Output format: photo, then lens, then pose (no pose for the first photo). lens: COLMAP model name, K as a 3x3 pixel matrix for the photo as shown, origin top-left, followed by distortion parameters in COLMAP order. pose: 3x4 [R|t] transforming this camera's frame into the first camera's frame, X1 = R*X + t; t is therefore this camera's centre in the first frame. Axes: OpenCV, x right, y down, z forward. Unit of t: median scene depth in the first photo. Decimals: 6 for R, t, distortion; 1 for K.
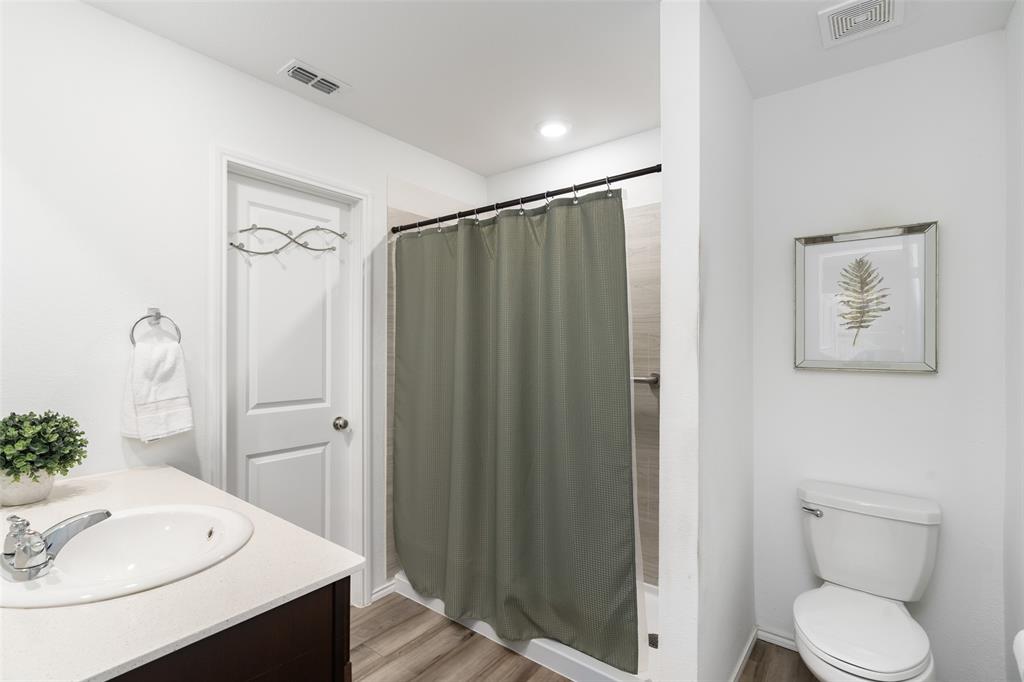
lens RADIAL K [[467.2, 0, 518.0], [0, 467.2, 344.5], [0, 0, 1]] dist [-0.000678, -0.000669]
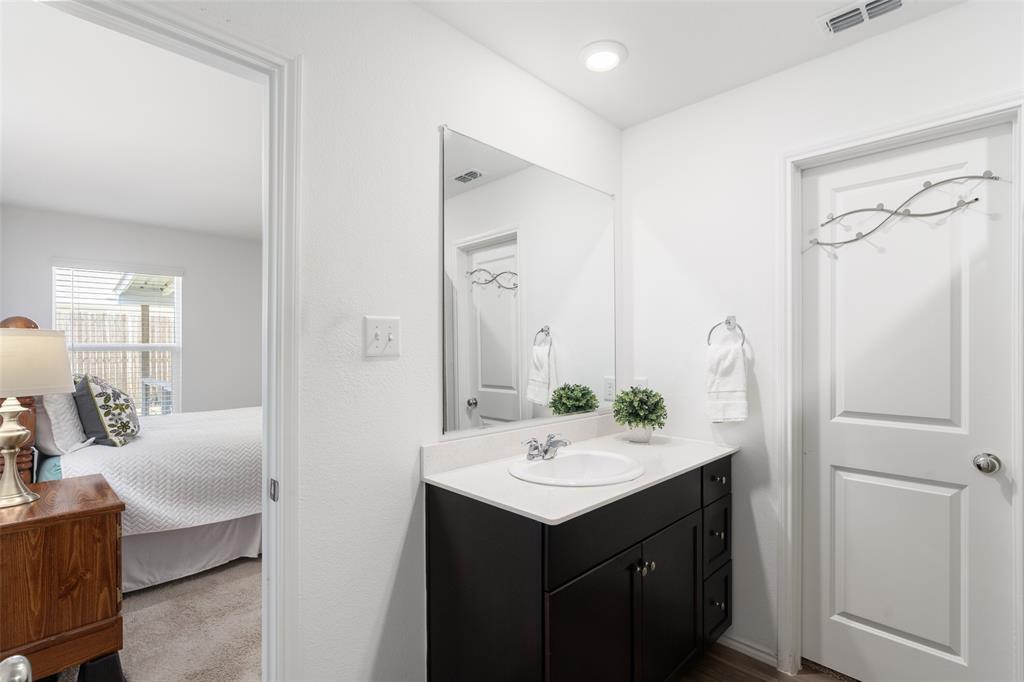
lens RADIAL K [[467.2, 0, 518.3], [0, 467.2, 346.8], [0, 0, 1]] dist [-0.000678, -0.000669]
pose [[-0.117383, -0.010111, -0.993035, 0.404610], [0.003350, 0.999938, -0.010577, 0.011061], [0.993081, -0.004568, -0.117342, 0.488736]]
